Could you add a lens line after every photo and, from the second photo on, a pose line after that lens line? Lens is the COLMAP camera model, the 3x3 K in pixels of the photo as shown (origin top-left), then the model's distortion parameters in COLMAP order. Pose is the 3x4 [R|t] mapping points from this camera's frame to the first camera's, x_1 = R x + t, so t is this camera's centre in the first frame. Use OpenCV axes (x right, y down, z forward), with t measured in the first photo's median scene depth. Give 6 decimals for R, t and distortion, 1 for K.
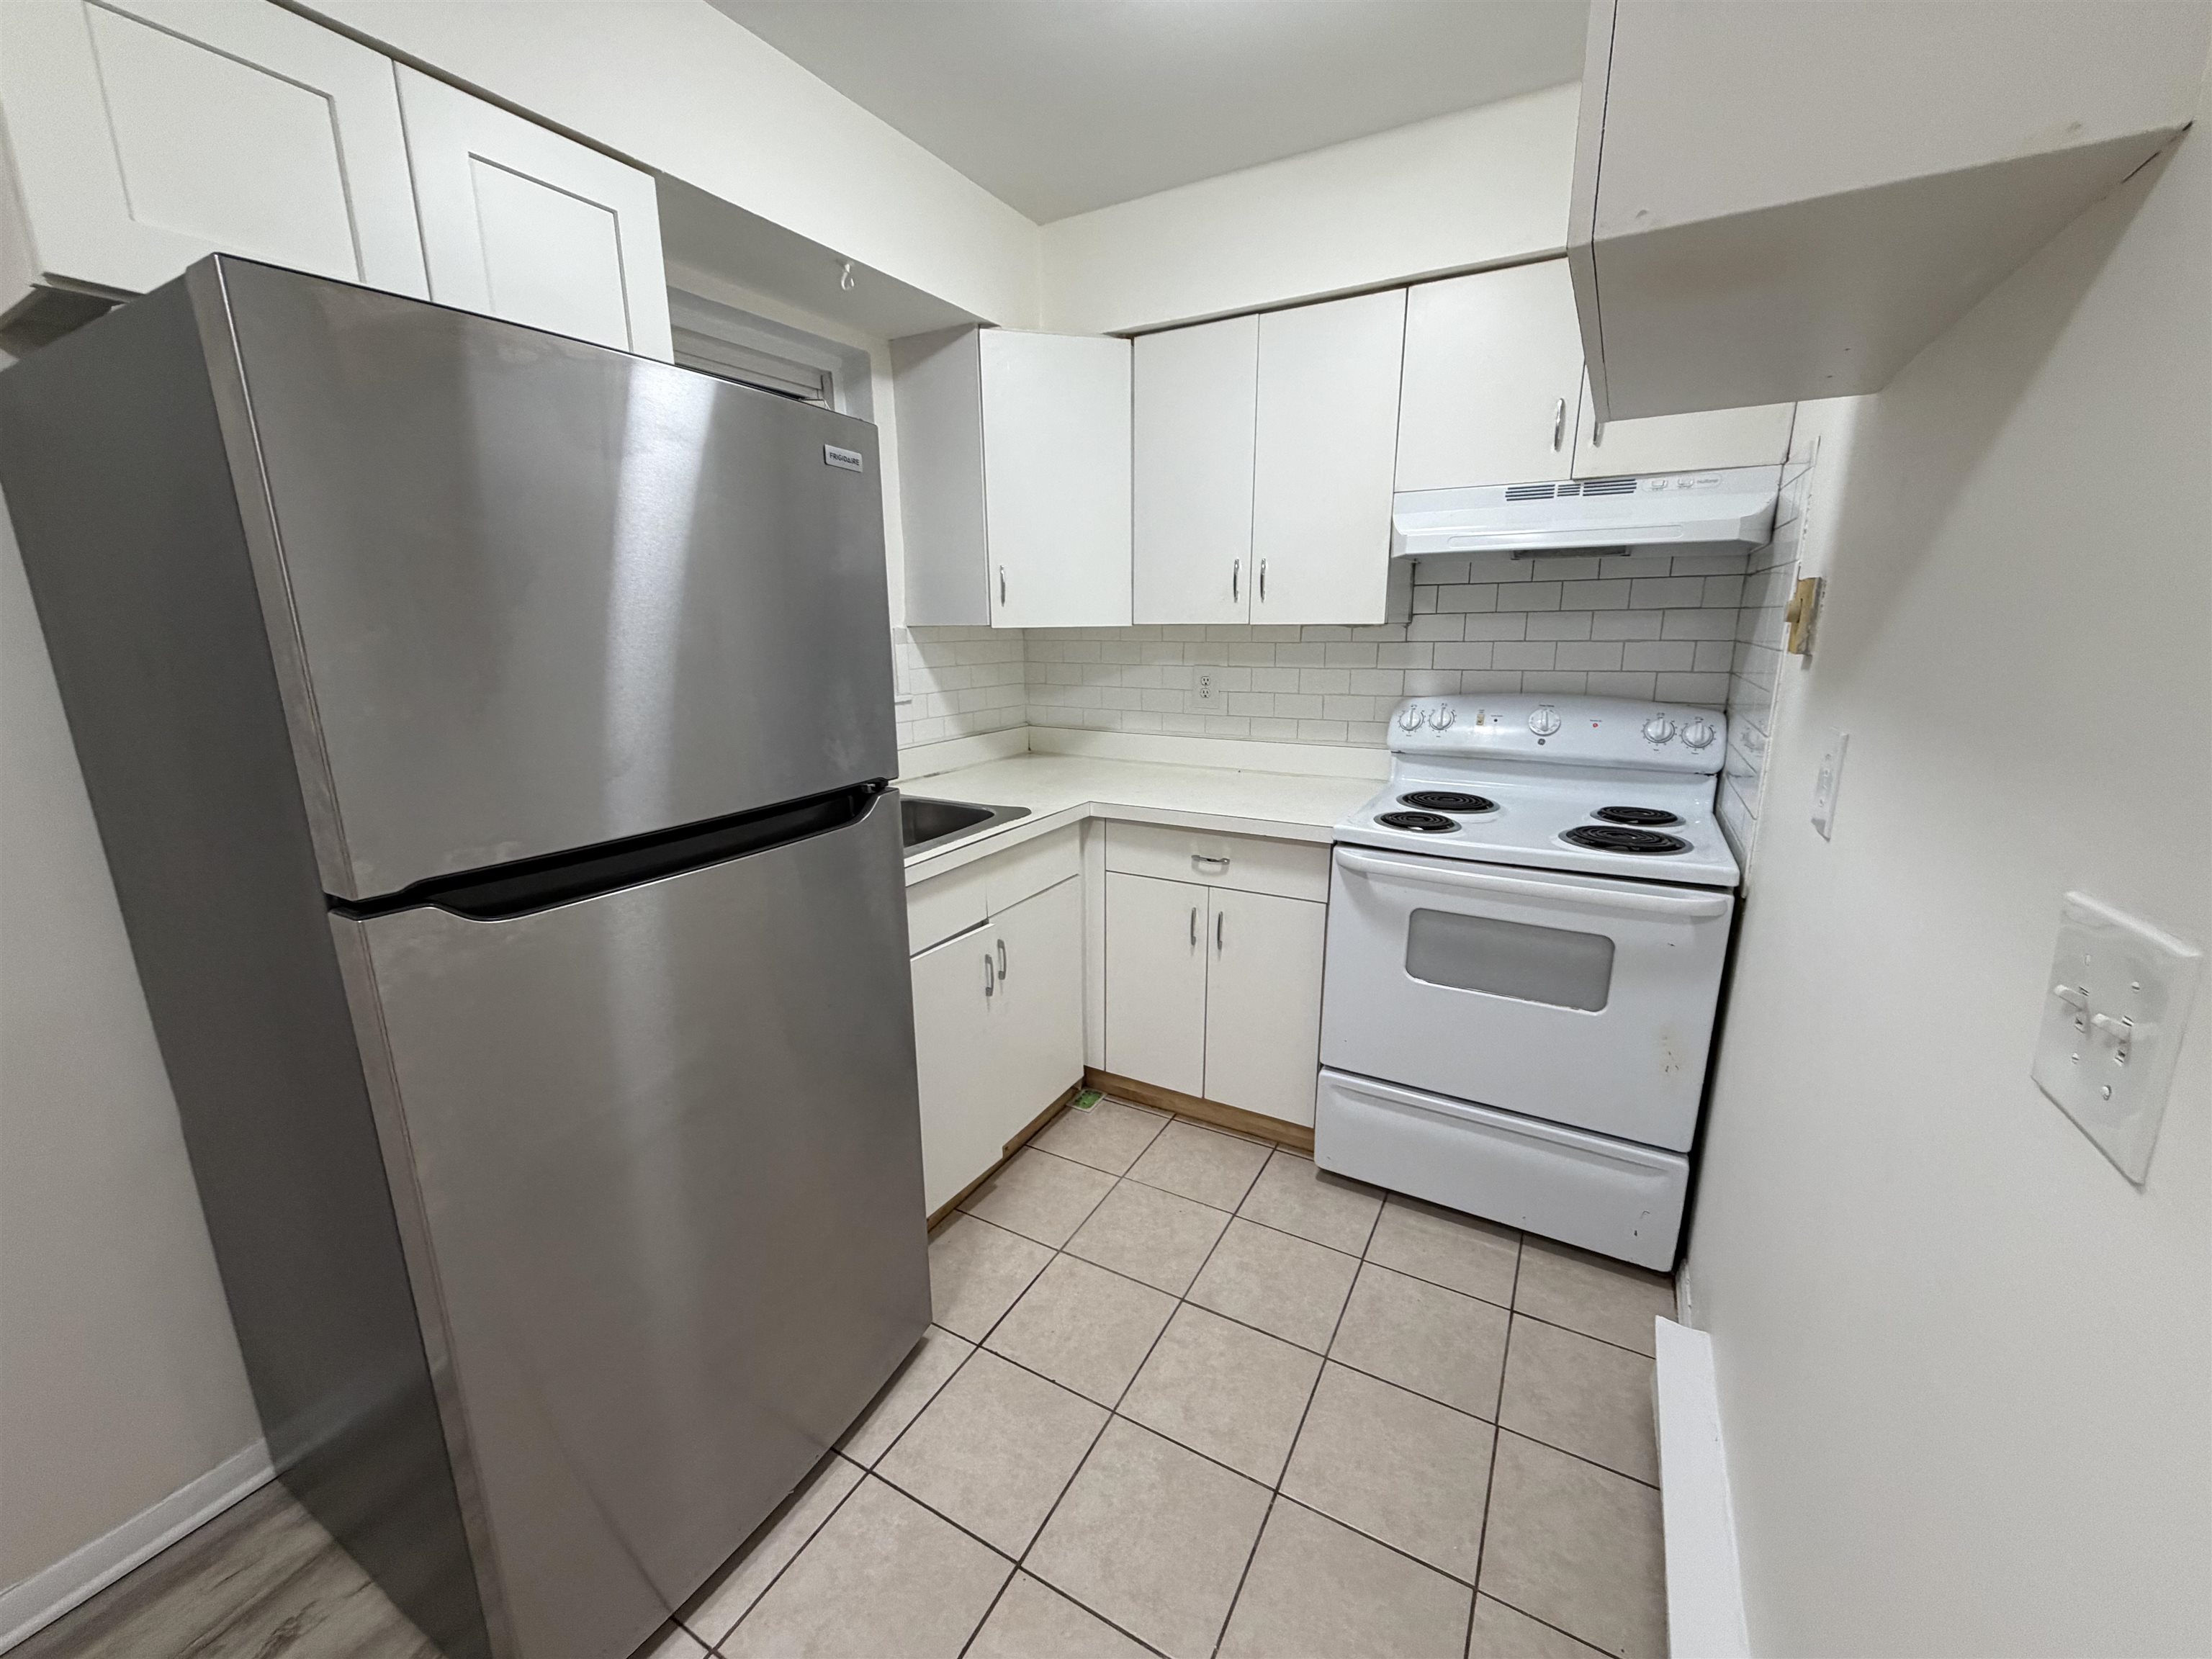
lens RADIAL K [[878.1, 0, 1092.8], [0, 878.1, 824.9], [0, 0, 1]] dist [0.000709, -0.000258]
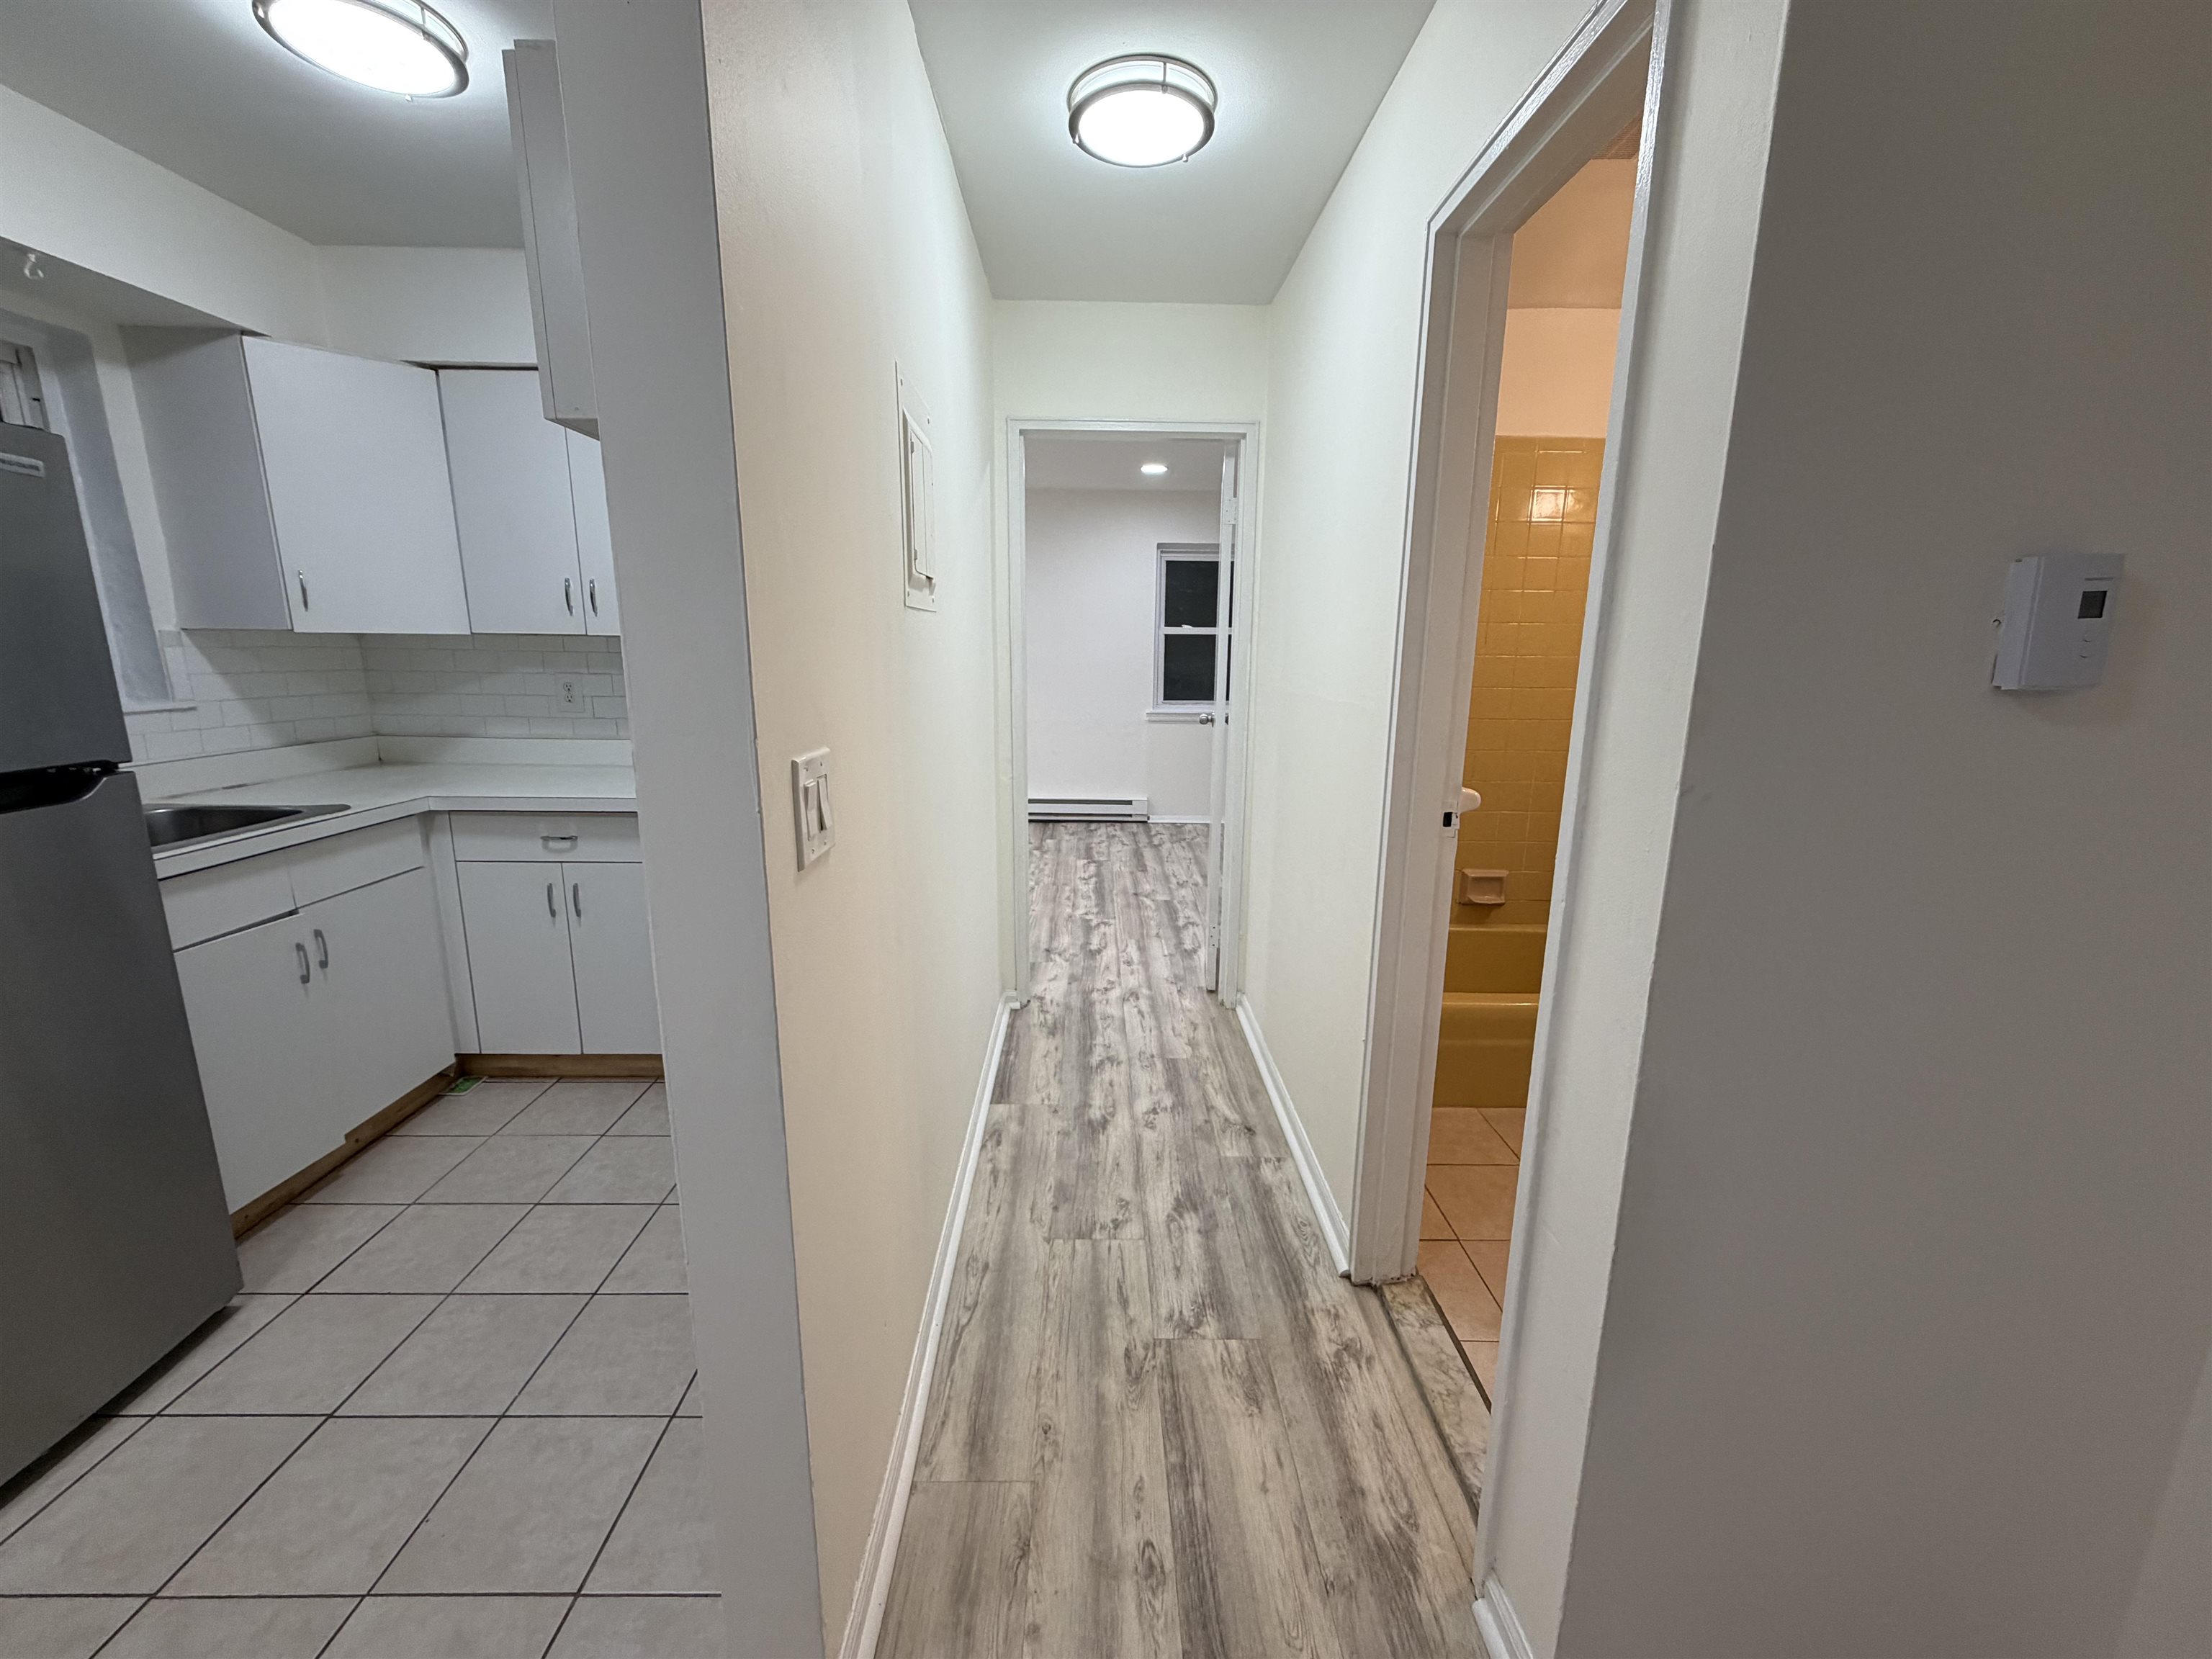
lens RADIAL K [[878.1, 0, 1098.7], [0, 878.1, 824.1], [0, 0, 1]] dist [0.000709, -0.000258]
pose [[0.857762, -0.082981, 0.507305, 0.168008], [0.097388, 0.995245, -0.001871, 0.097484], [-0.504737, 0.051011, 0.861765, -0.360549]]
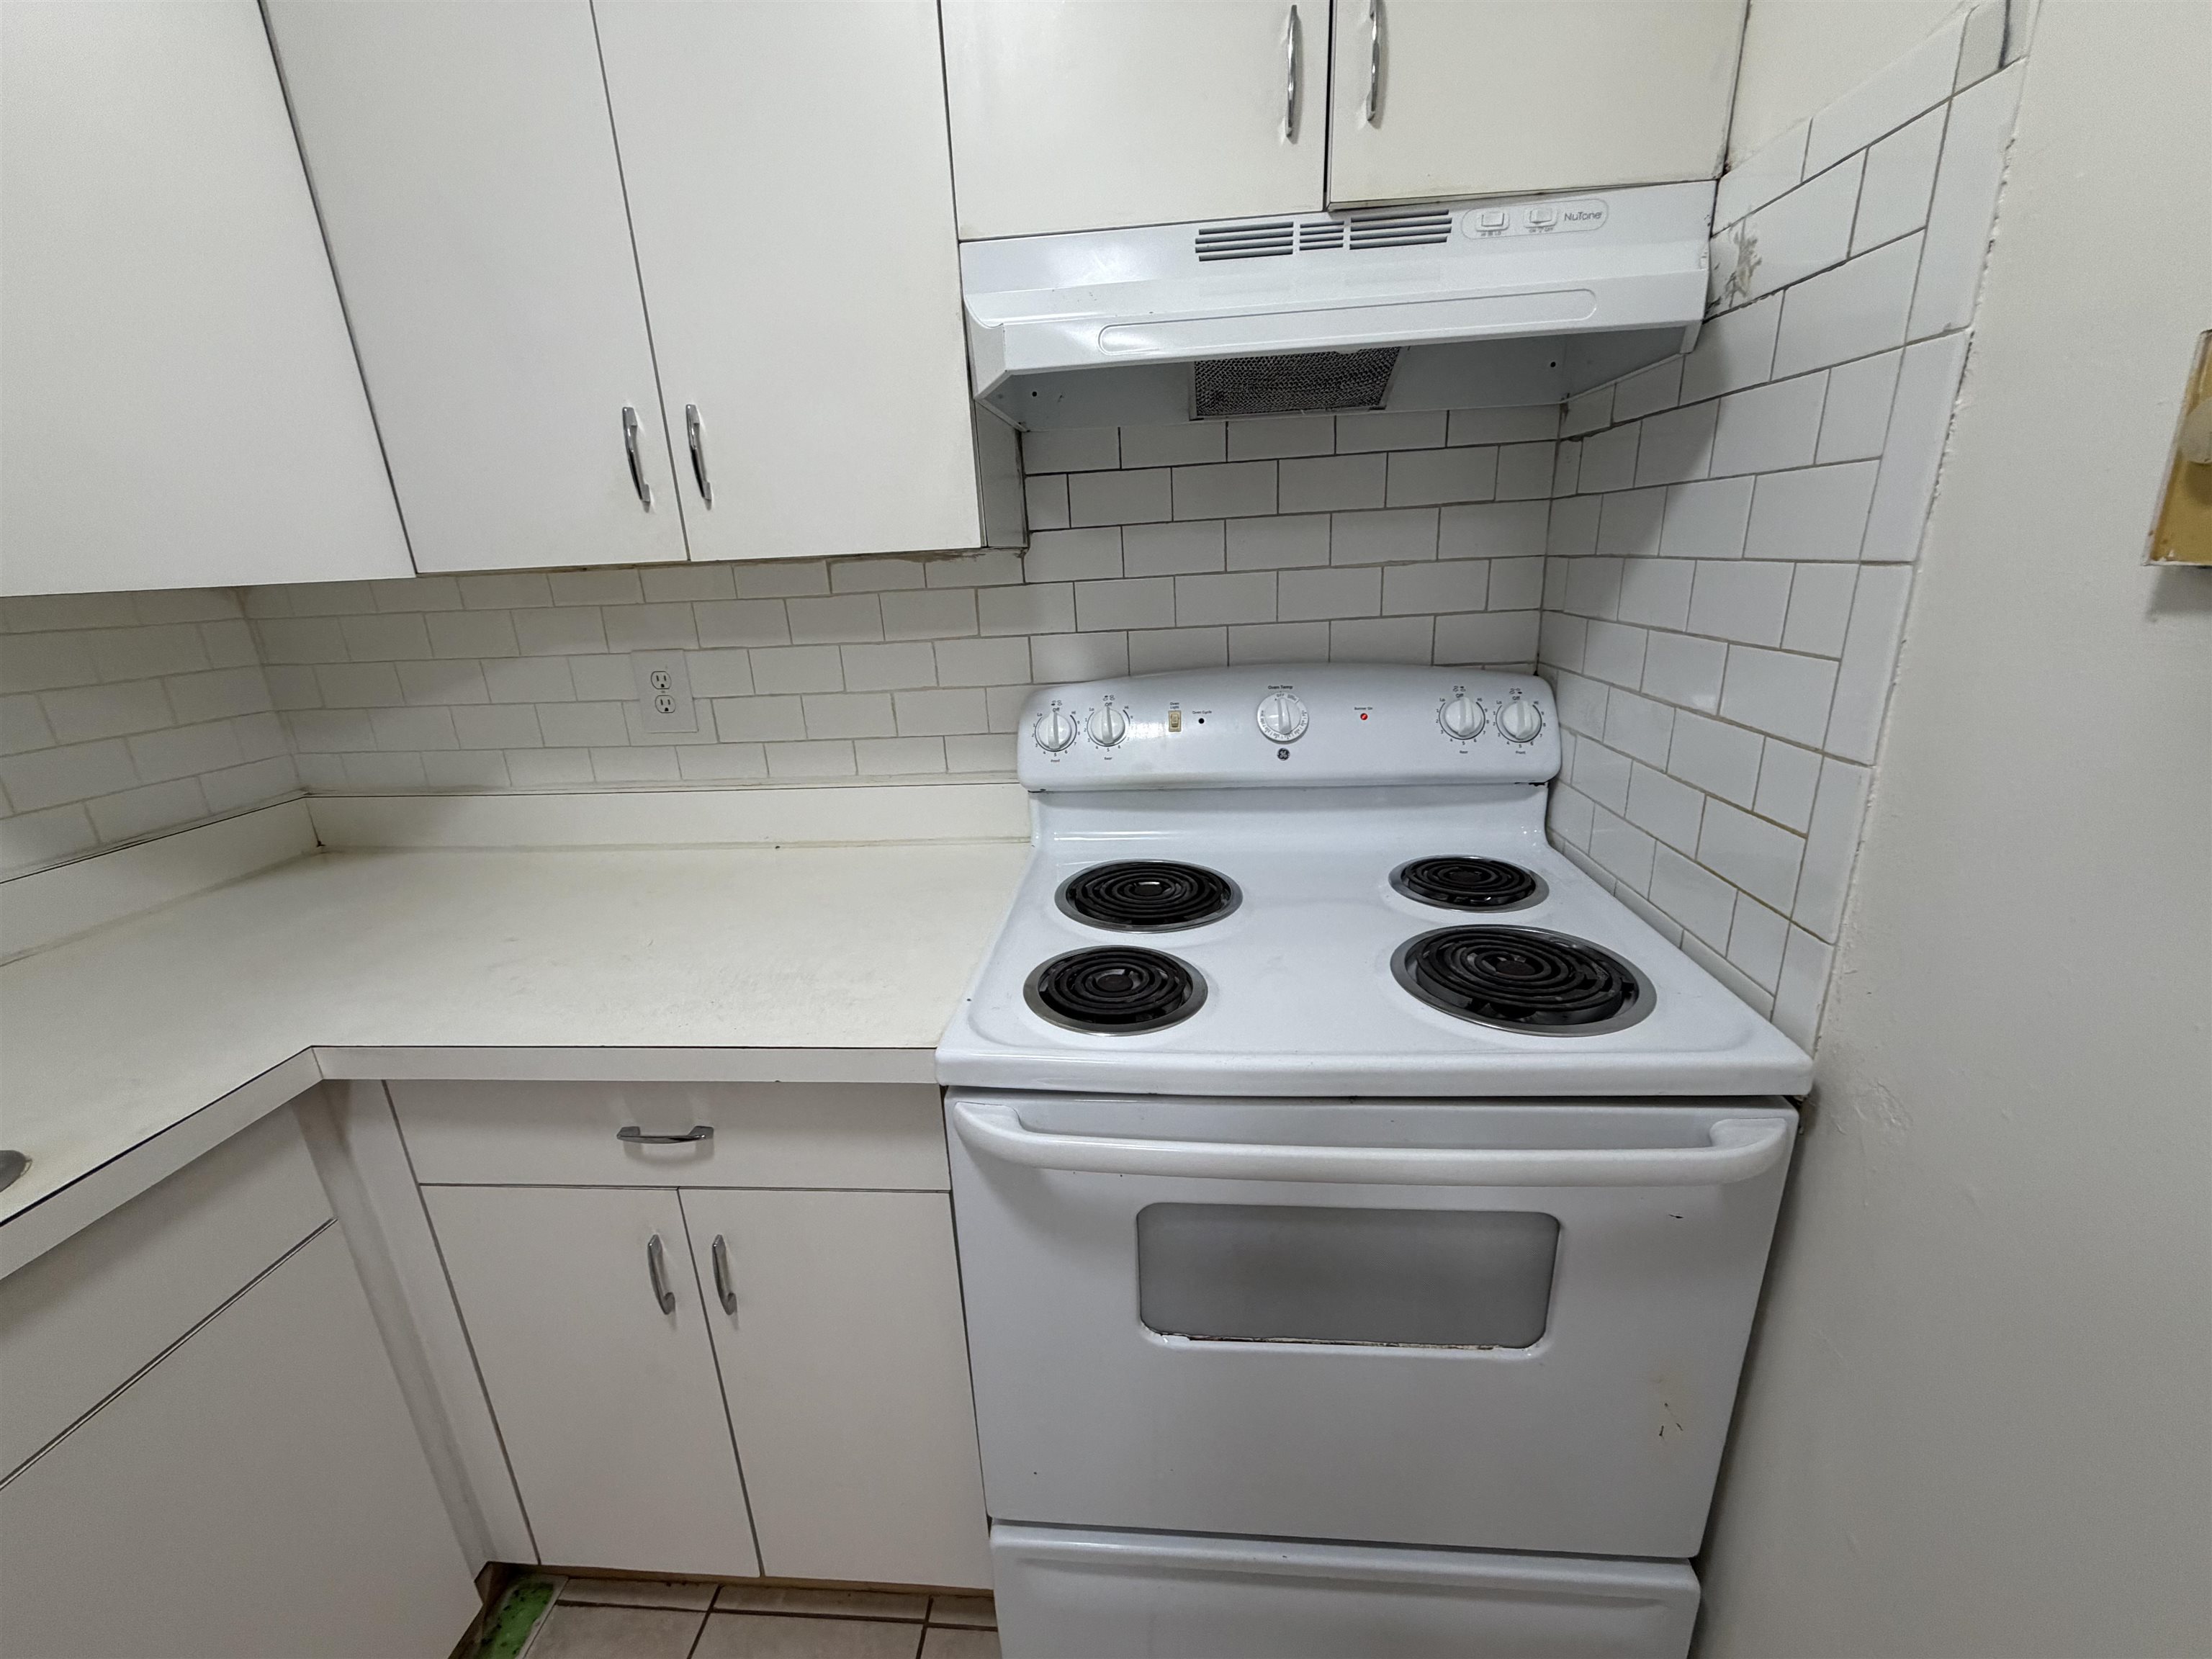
lens RADIAL K [[878.1, 0, 1099.6], [0, 878.1, 823.2], [0, 0, 1]] dist [0.000709, -0.000258]
pose [[0.902763, -0.157738, 0.400173, 0.187896], [0.135118, 0.987235, 0.084324, -0.120964], [-0.408366, -0.022054, 0.912552, 0.572841]]
